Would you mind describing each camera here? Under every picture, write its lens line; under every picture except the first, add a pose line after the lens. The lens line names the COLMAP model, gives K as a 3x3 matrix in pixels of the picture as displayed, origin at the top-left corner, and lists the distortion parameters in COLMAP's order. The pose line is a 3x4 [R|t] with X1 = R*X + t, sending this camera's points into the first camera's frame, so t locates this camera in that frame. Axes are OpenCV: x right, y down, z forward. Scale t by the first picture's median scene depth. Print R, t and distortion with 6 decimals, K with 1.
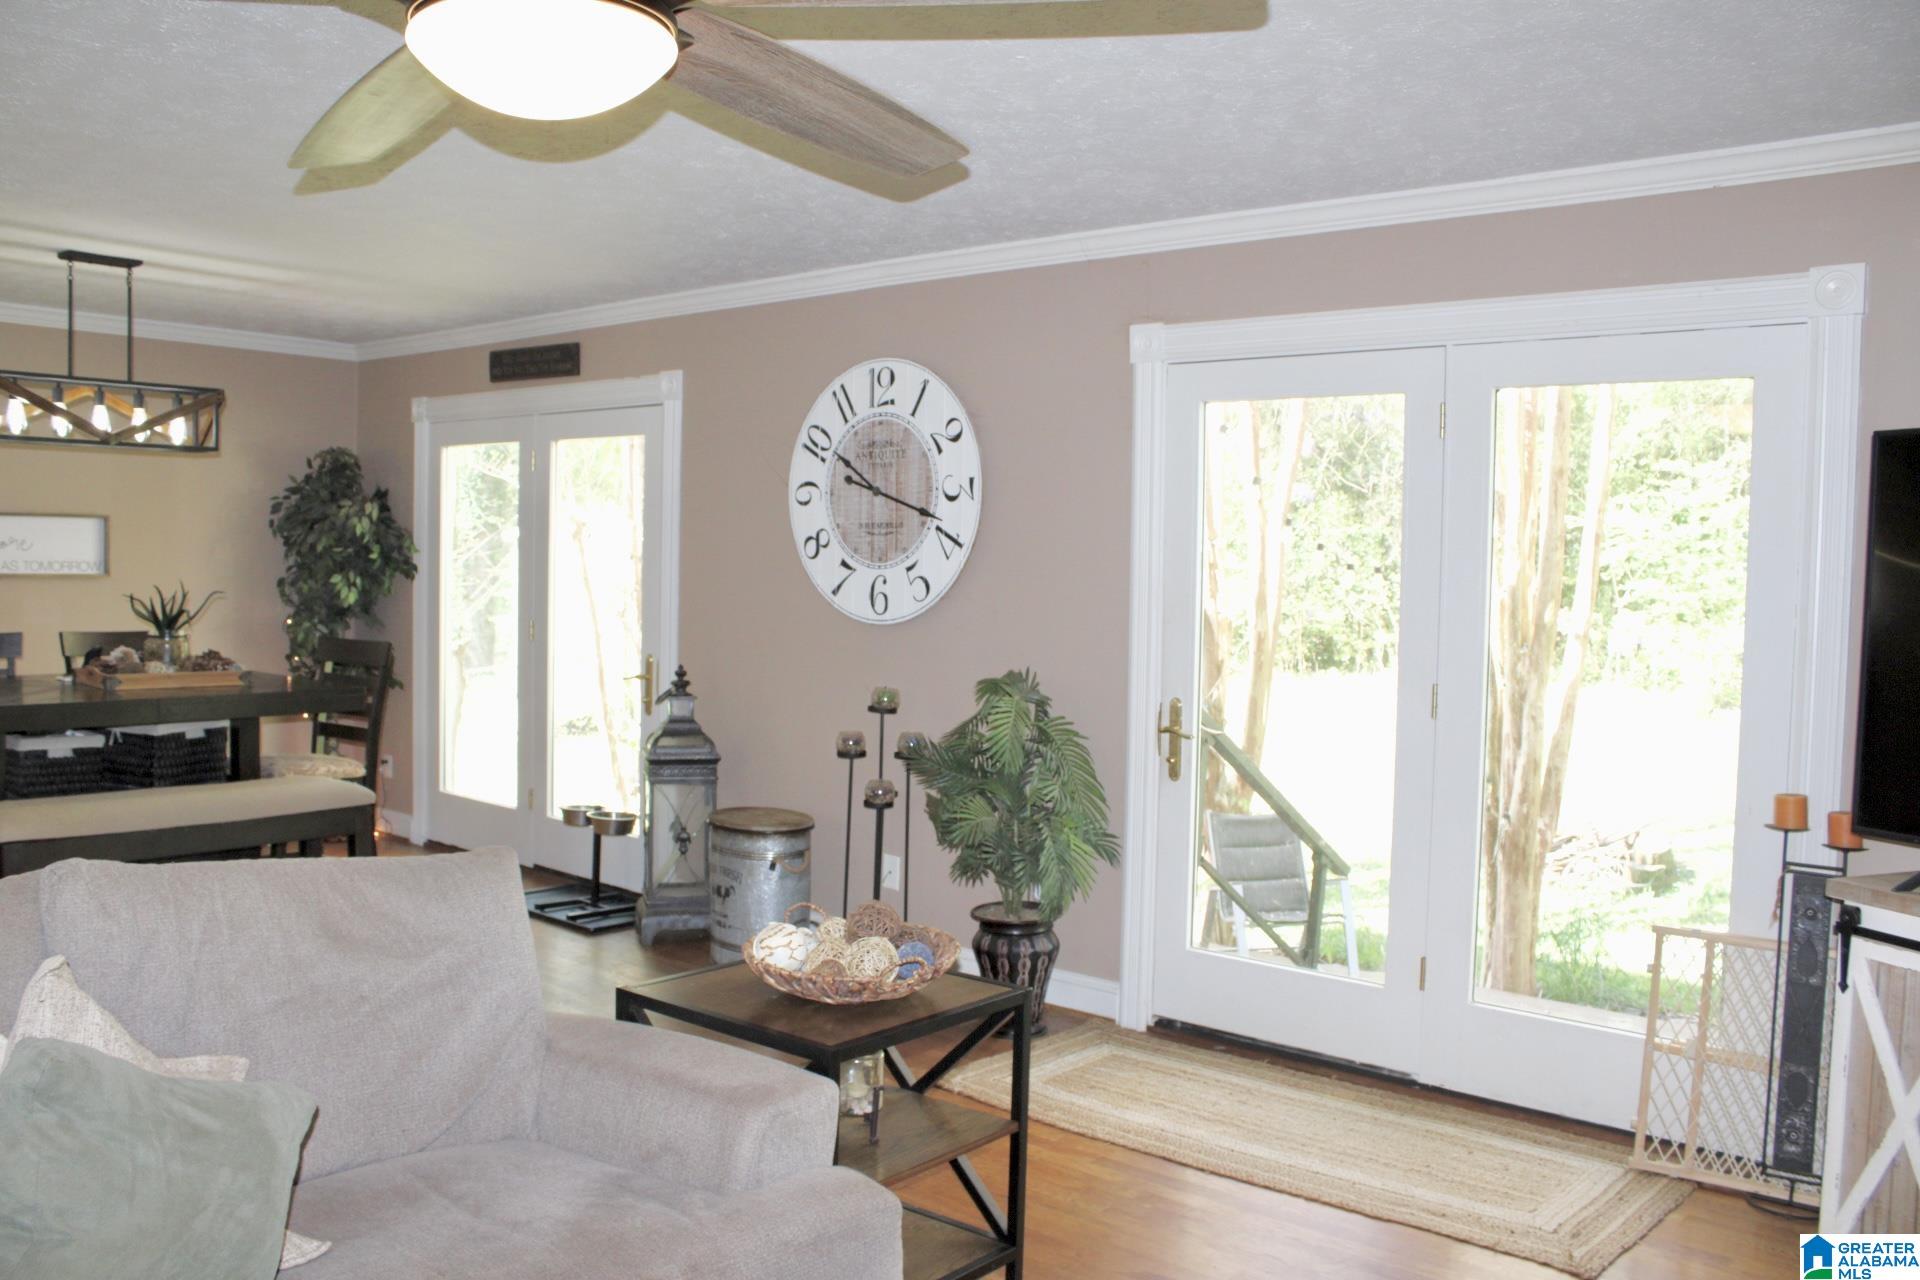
lens RADIAL K [[1580.1, 0, 956.0], [0, 1580.1, 638.9], [0, 0, 1]] dist [-0.100956, 0.006217]
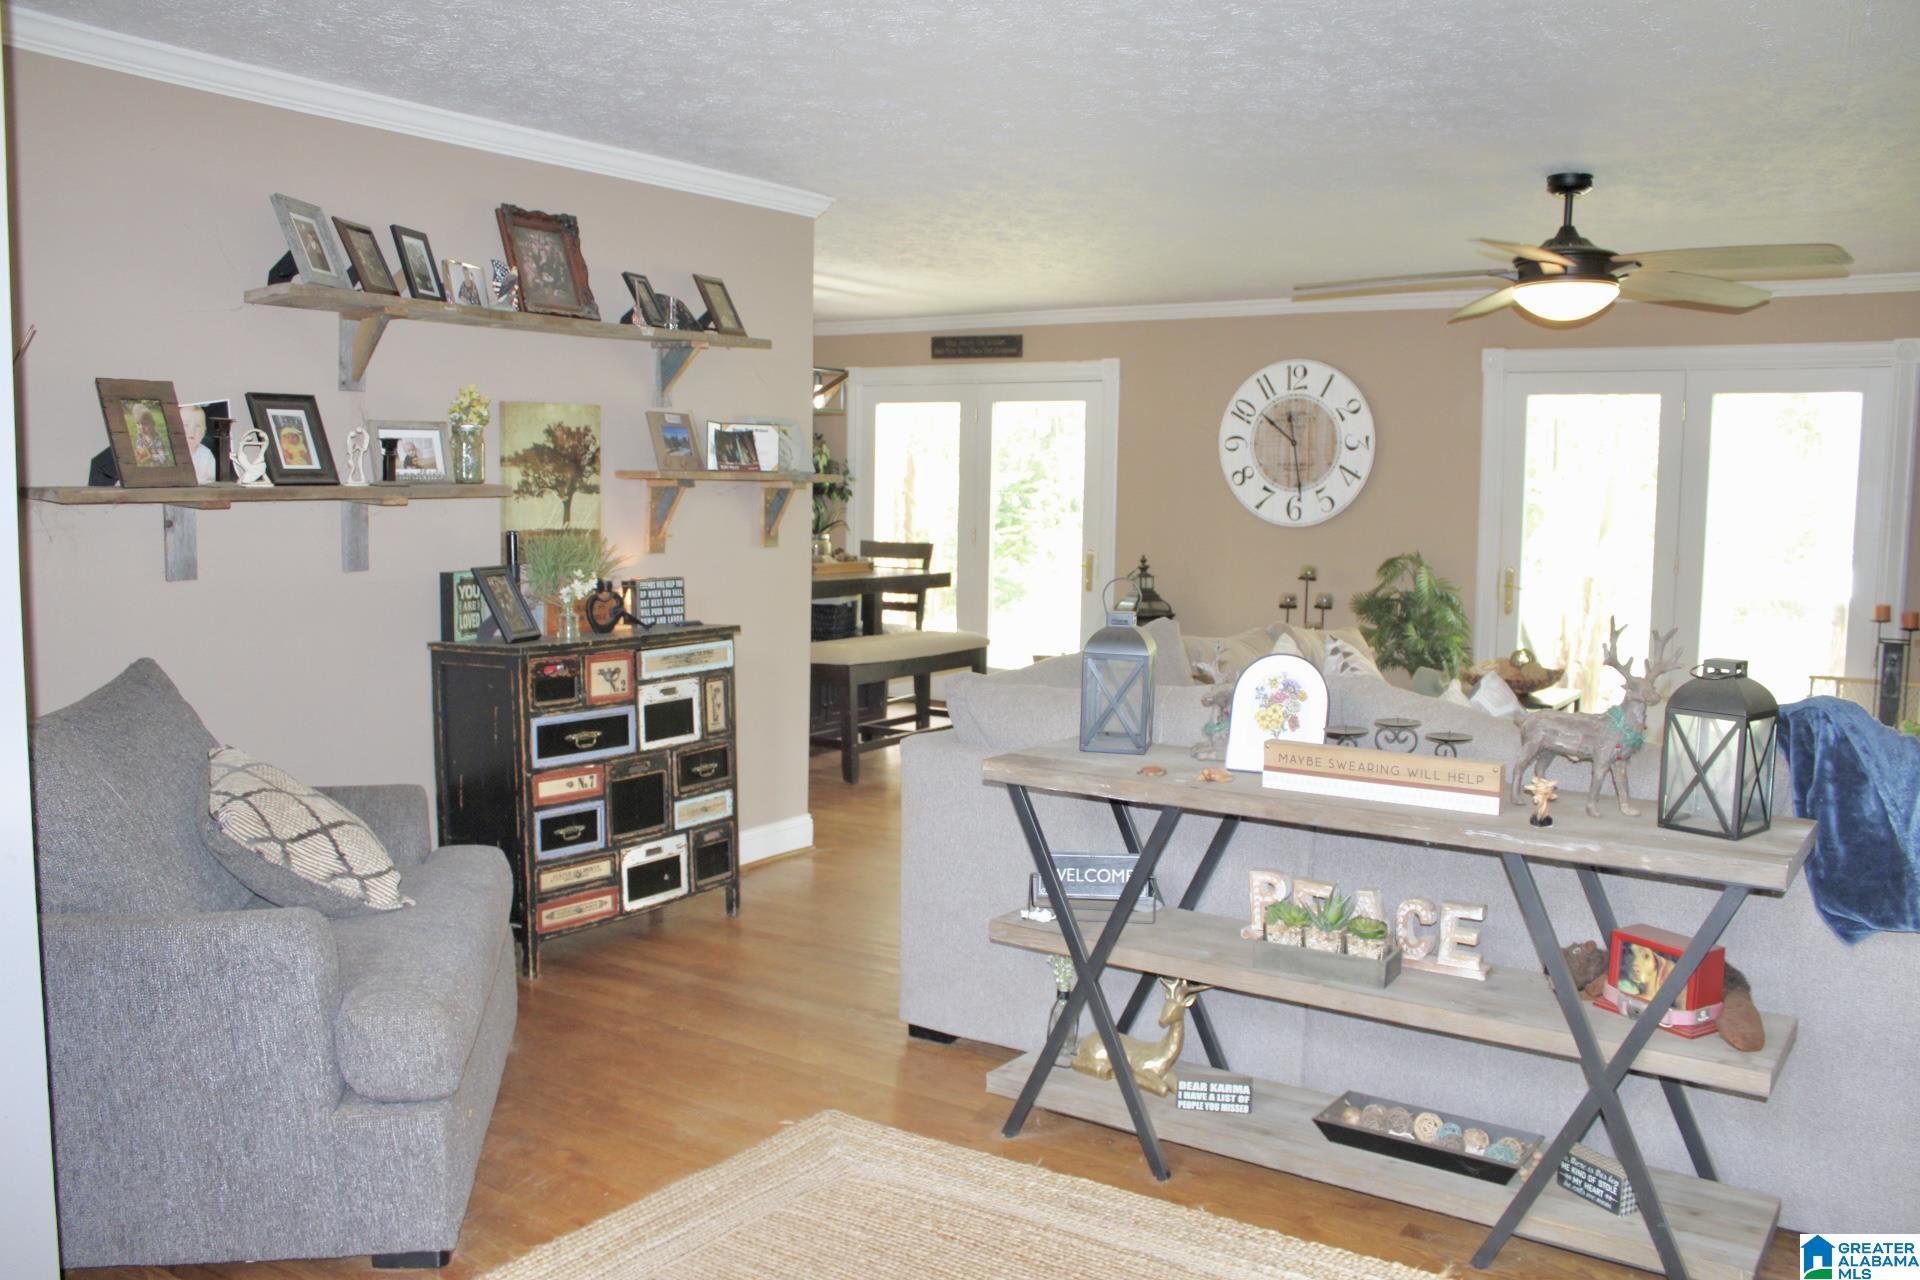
lens RADIAL K [[1580.1, 0, 963.2], [0, 1580.1, 644.3], [0, 0, 1]] dist [-0.100956, 0.006217]
pose [[0.996139, -0.019232, 0.085658, -0.523120], [0.013989, 0.998016, 0.061393, 0.007247], [-0.086668, -0.059958, 0.994431, -0.563775]]
